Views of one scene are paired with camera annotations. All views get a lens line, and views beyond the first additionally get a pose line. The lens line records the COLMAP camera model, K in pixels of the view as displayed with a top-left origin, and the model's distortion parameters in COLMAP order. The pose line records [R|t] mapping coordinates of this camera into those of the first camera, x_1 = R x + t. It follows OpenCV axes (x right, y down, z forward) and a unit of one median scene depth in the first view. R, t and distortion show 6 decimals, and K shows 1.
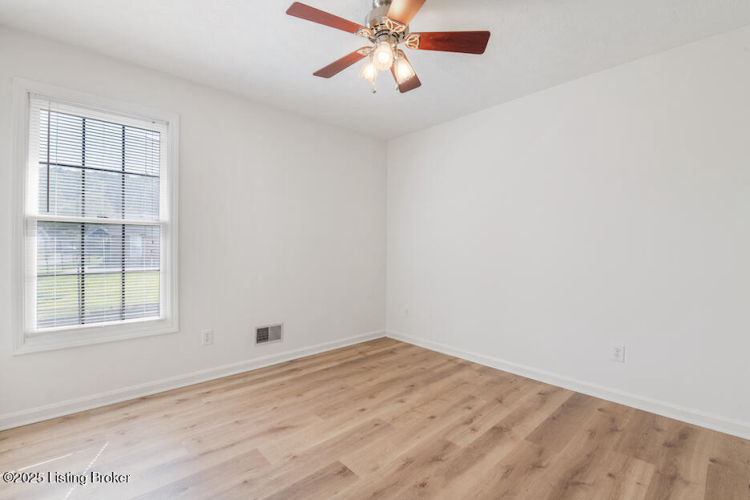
lens RADIAL K [[341.1, 0, 369.4], [0, 341.1, 247.5], [0, 0, 1]] dist [-0.001868, -0.002789]
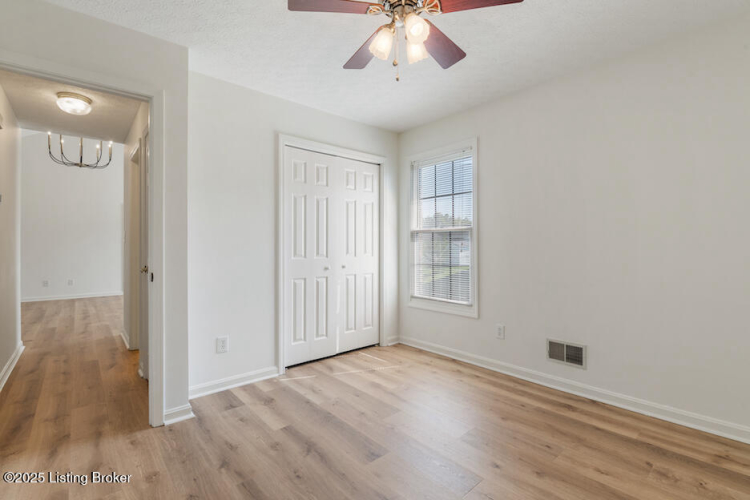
lens RADIAL K [[342.3, 0, 370.3], [0, 342.3, 245.9], [0, 0, 1]] dist [-0.004648, -0.003705]
pose [[-0.057533, -0.024416, -0.998045, 0.624777], [-0.004190, 0.999698, -0.024215, 0.024488], [0.998335, 0.002789, -0.057618, 0.663198]]
